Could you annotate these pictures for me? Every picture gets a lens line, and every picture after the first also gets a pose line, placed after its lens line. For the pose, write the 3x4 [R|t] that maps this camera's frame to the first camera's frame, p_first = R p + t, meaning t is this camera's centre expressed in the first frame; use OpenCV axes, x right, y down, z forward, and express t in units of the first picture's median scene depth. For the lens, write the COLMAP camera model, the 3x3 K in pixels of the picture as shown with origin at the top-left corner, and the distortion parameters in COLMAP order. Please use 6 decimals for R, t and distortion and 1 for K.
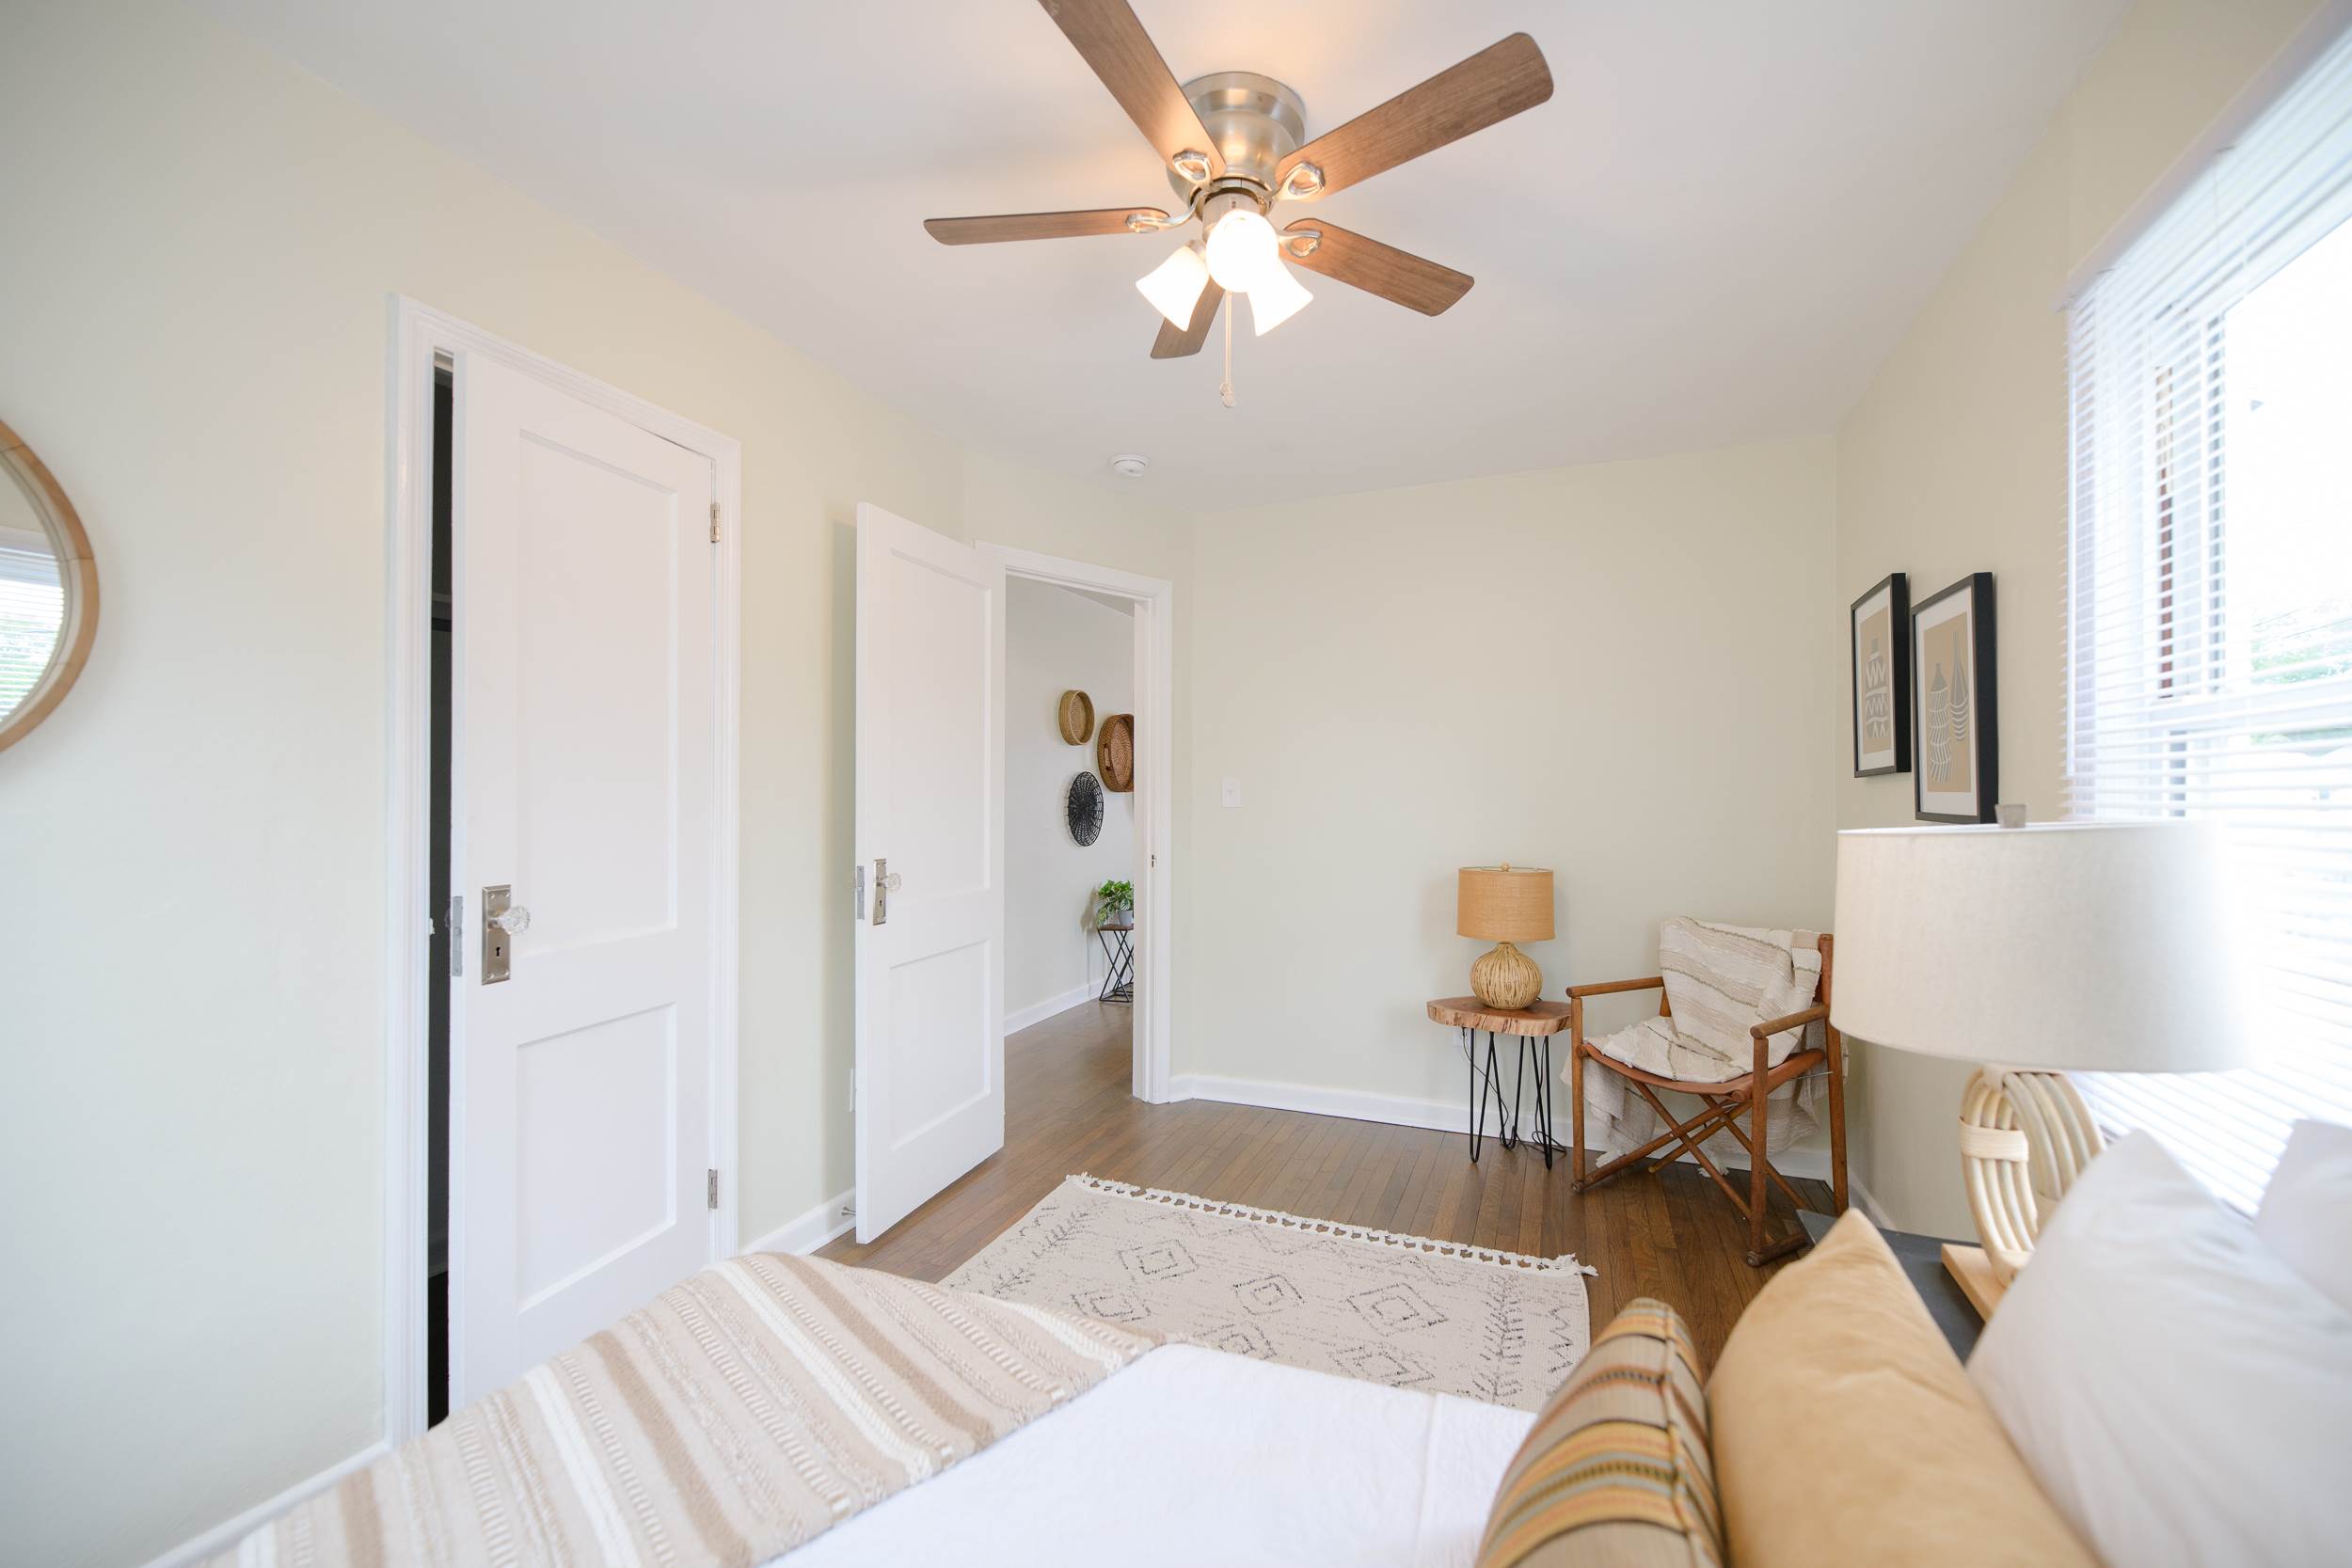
lens RADIAL K [[933.8, 0, 1166.1], [0, 933.8, 788.7], [0, 0, 1]] dist [-0.000419, -0.004592]
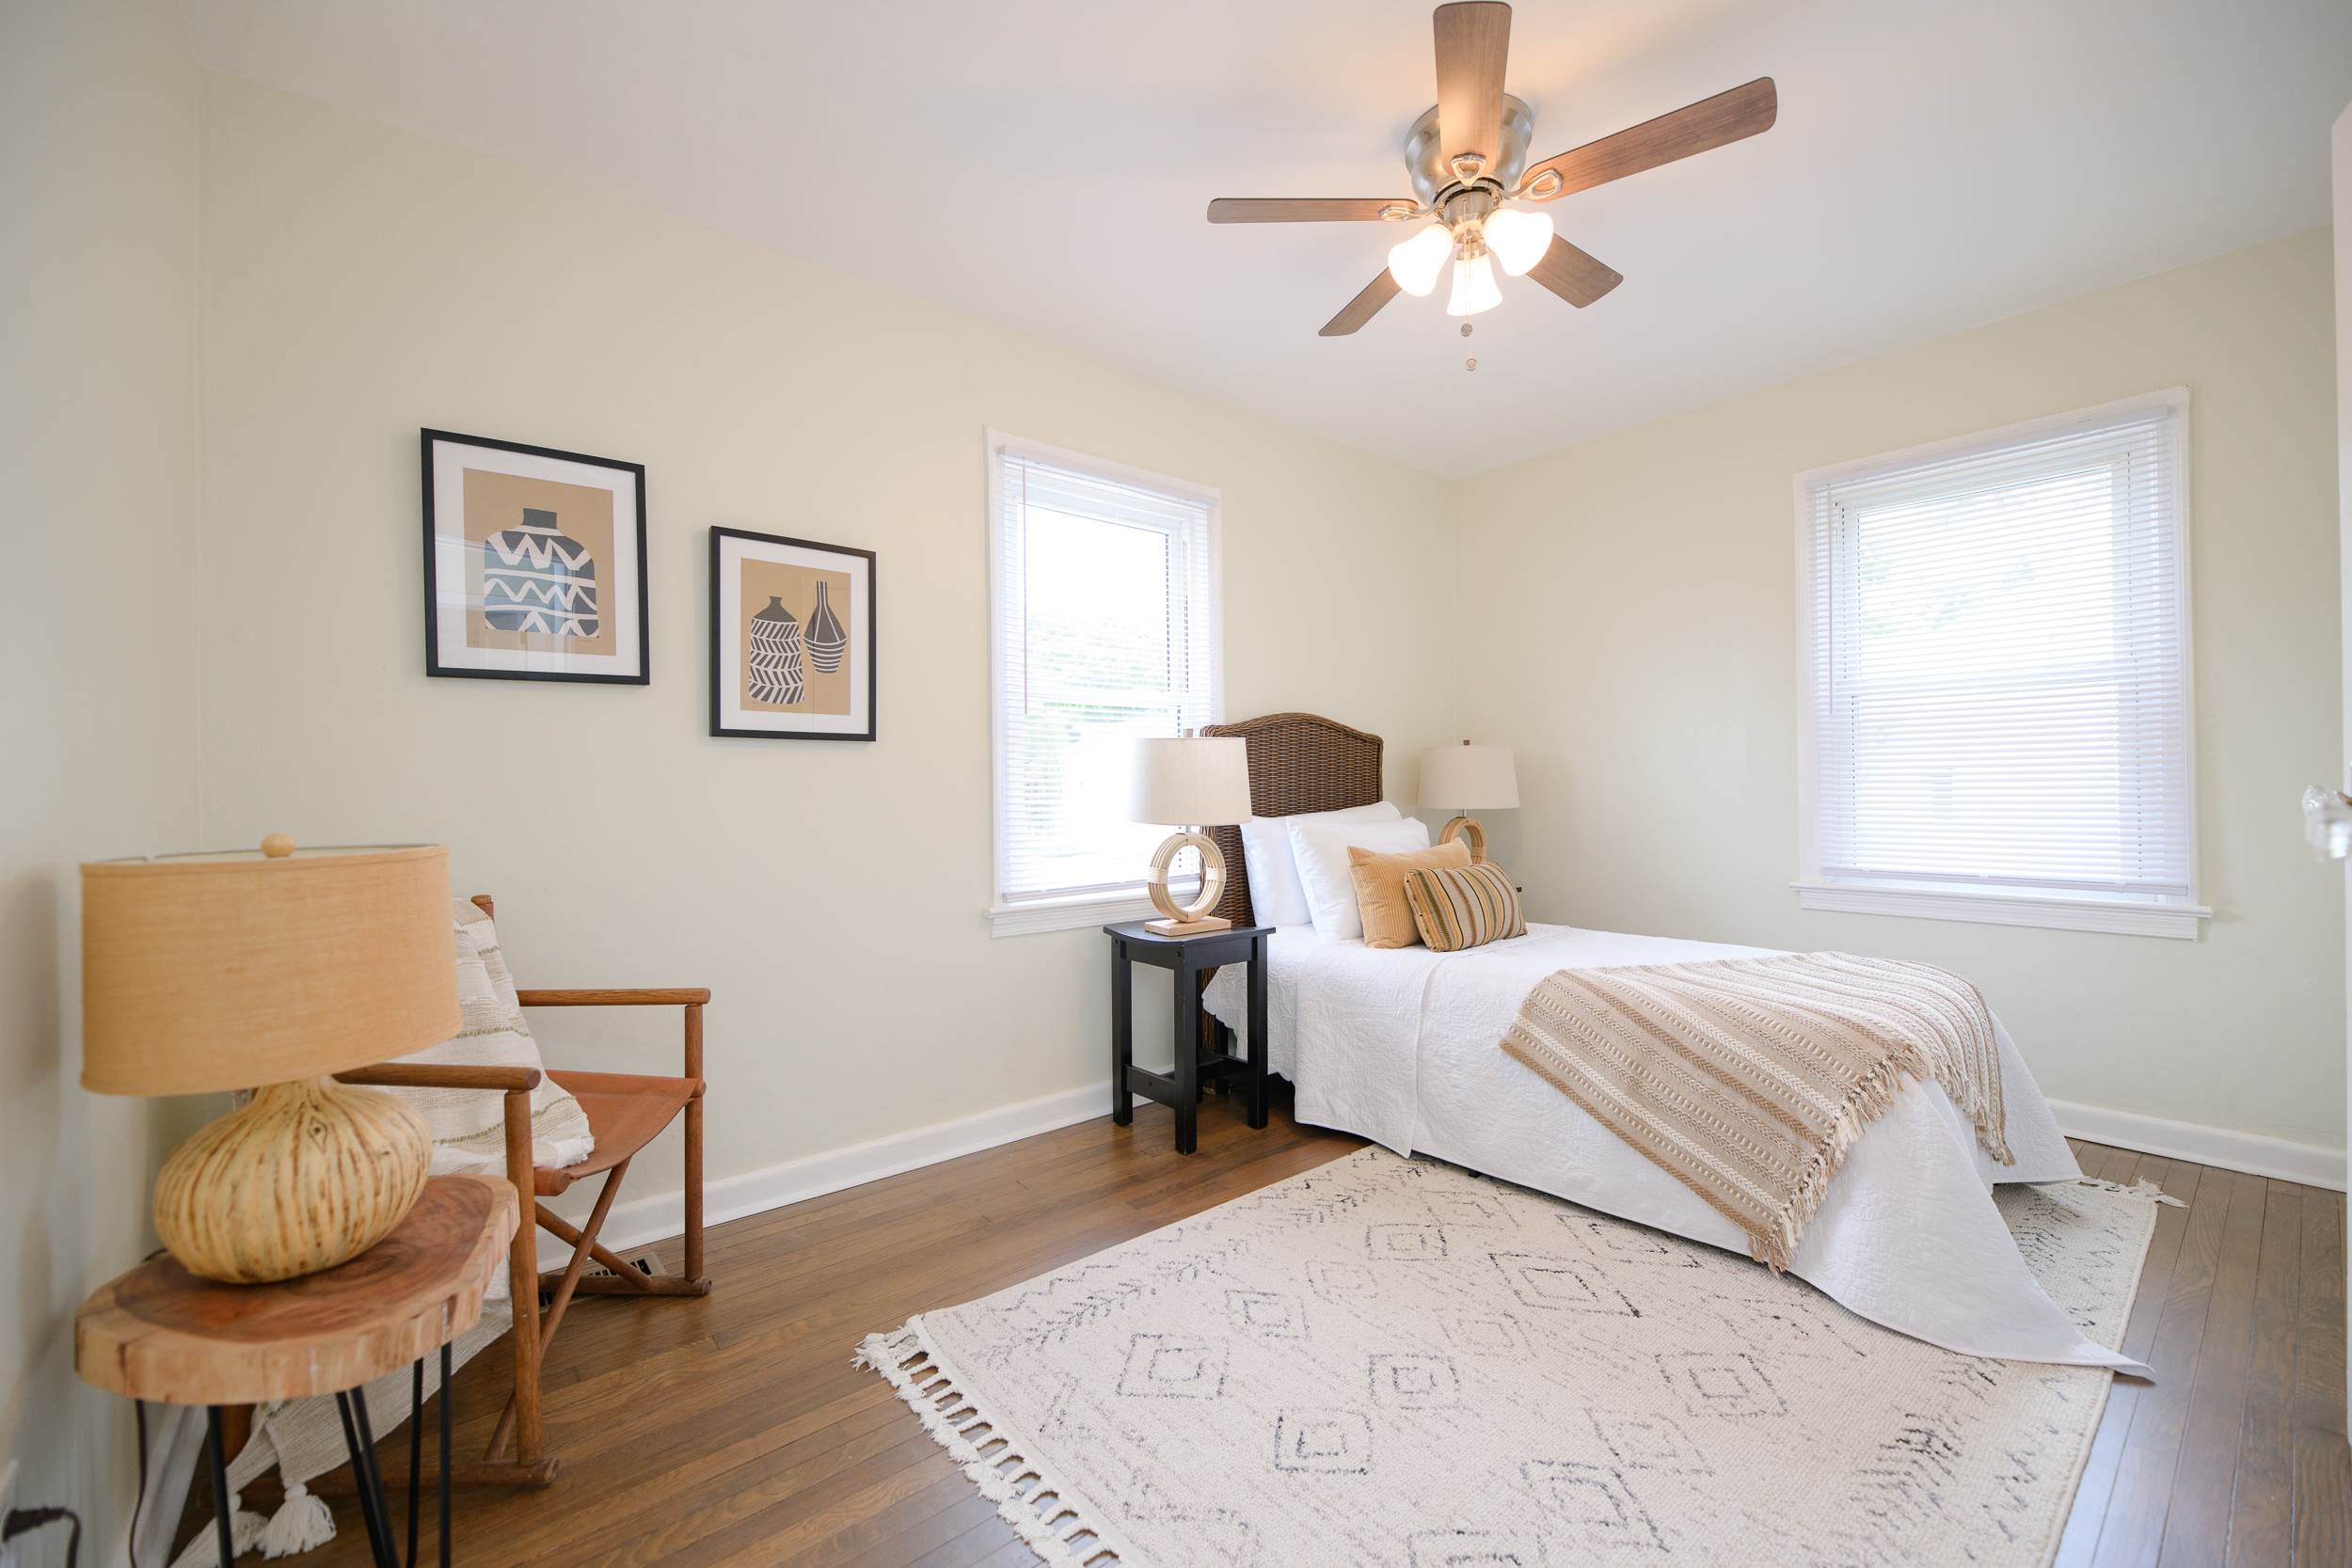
lens RADIAL K [[939.8, 0, 1171.7], [0, 939.8, 789.2], [0, 0, 1]] dist [-0.000643, -0.003953]
pose [[-0.885761, 0.008971, 0.464055, -0.084672], [0.006673, 0.999956, -0.006593, 0.080094], [-0.464094, -0.002743, -0.885782, 1.337413]]
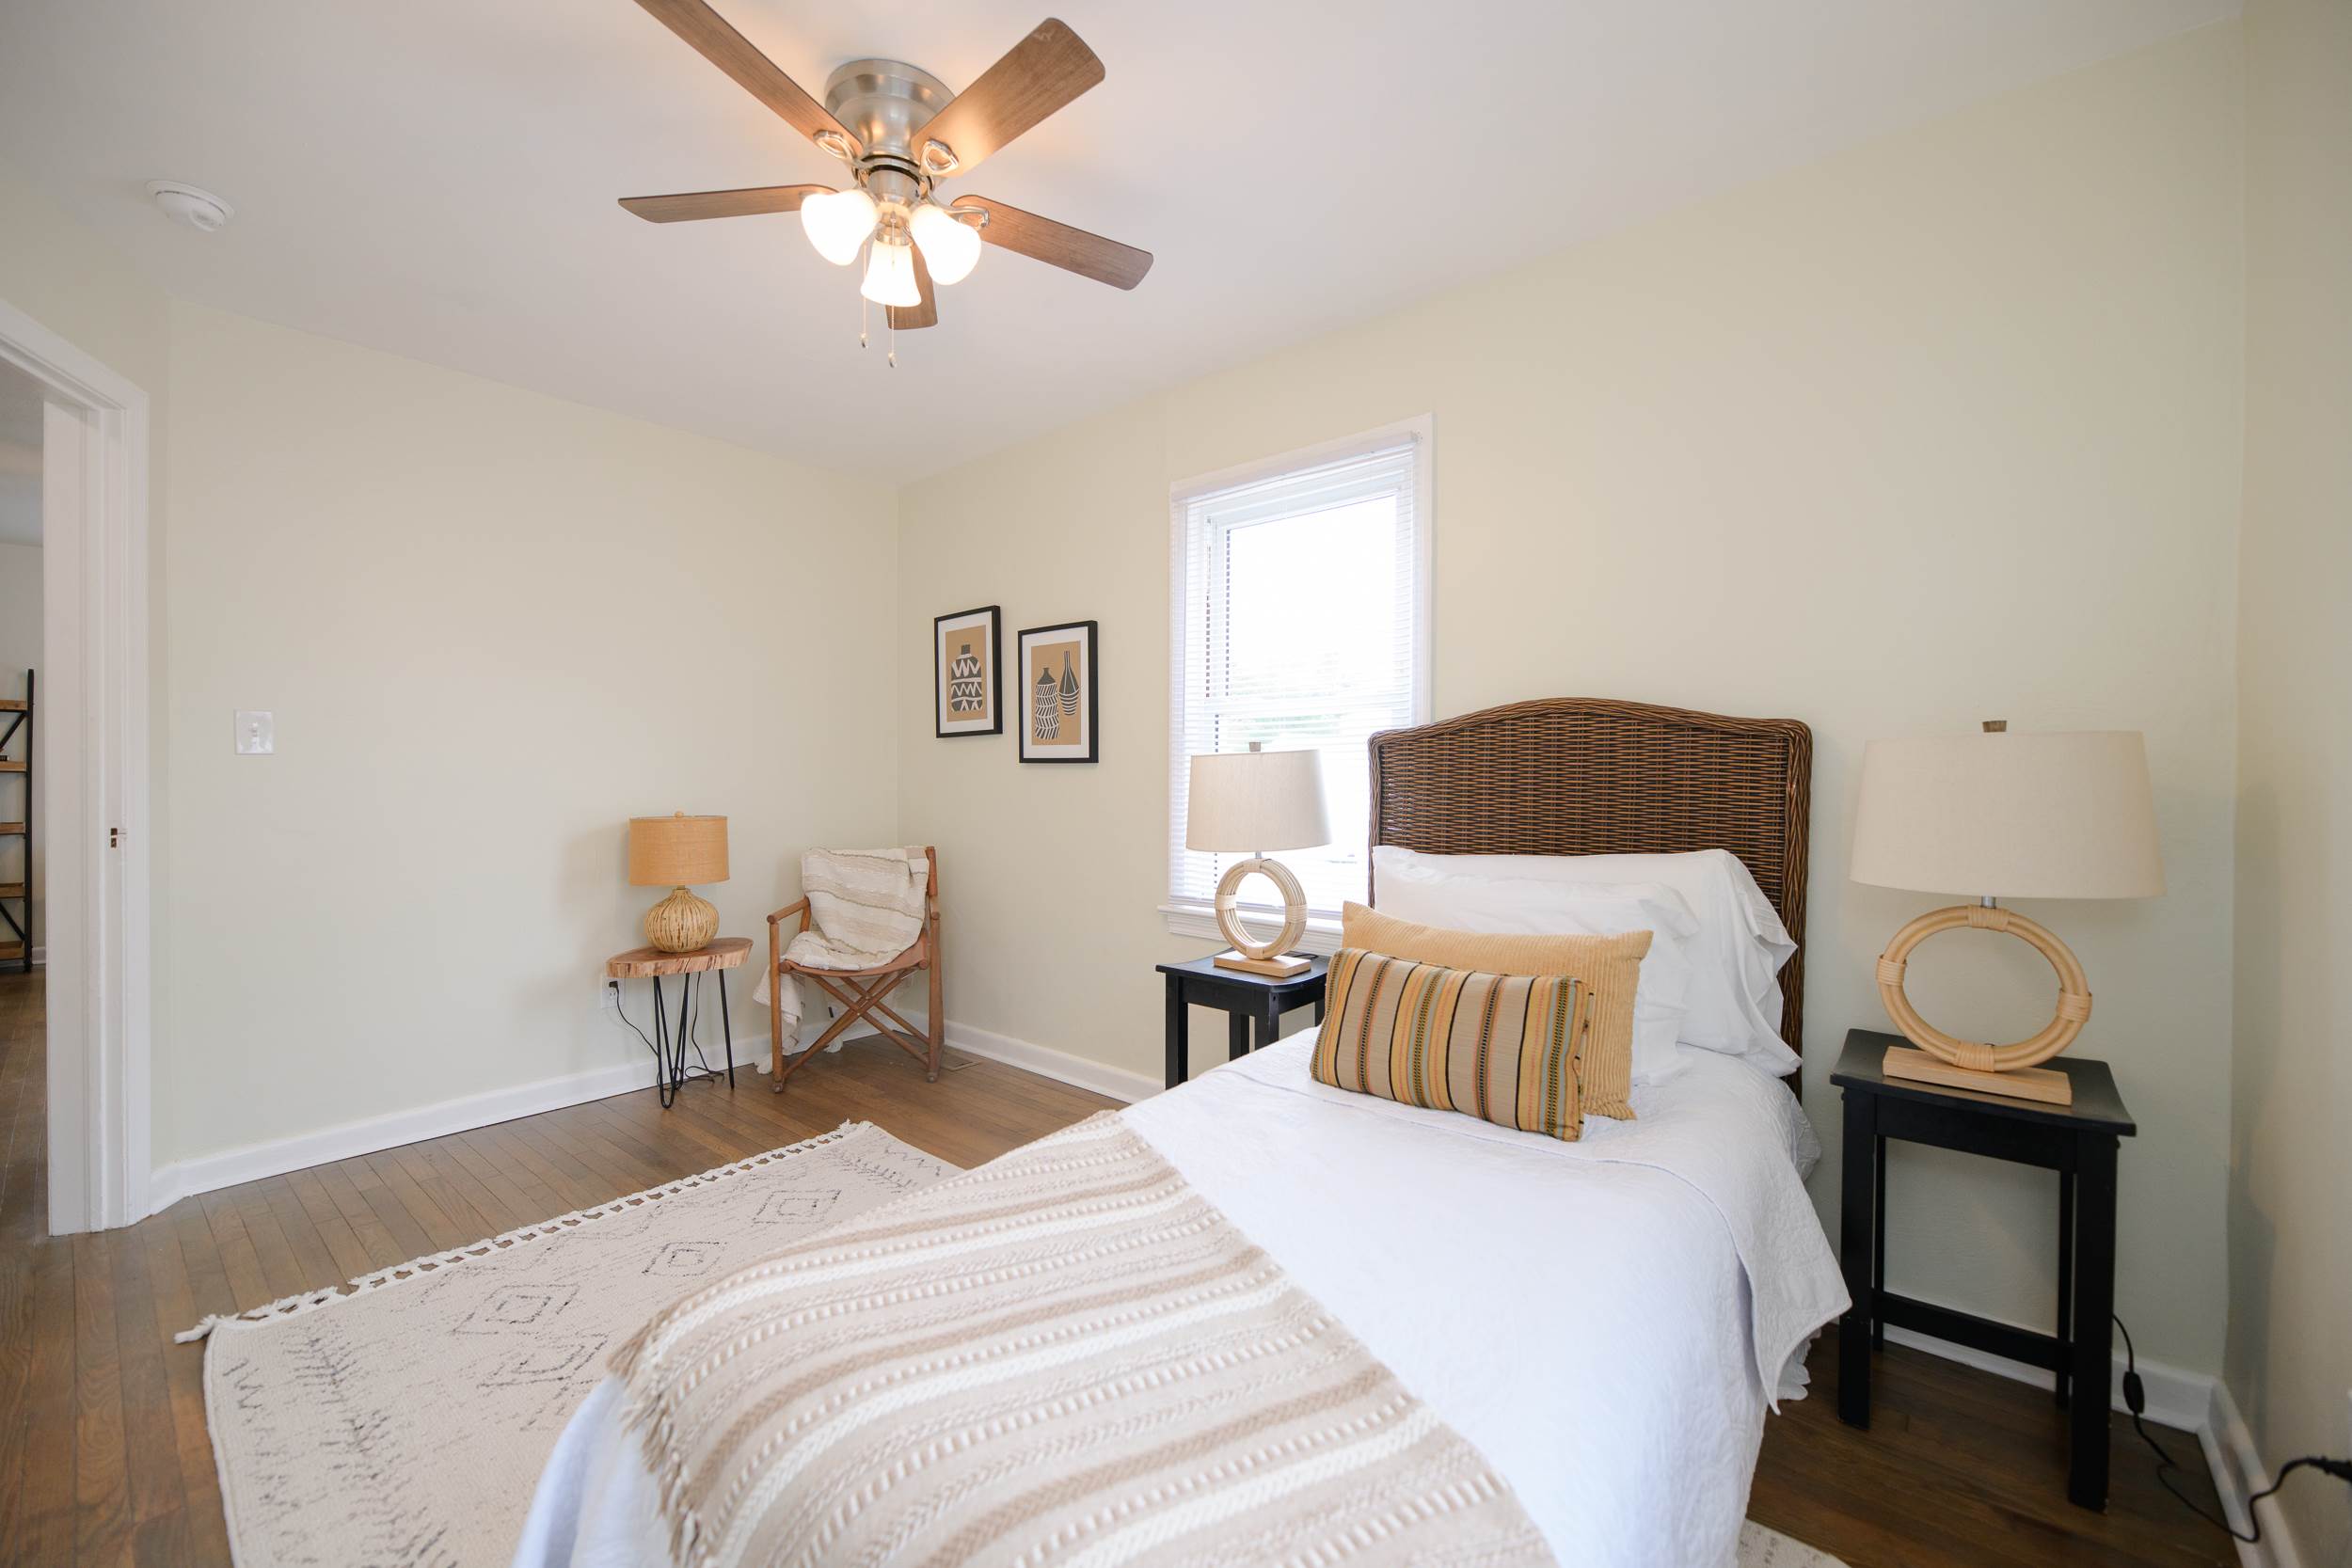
lens RADIAL K [[933.8, 0, 1166.1], [0, 933.8, 788.7], [0, 0, 1]] dist [-0.000419, -0.004592]
pose [[0.306868, -0.012967, 0.951664, -0.522390], [-0.010015, 0.999808, 0.016853, 0.037904], [-0.951699, -0.014702, 0.306679, 0.210467]]
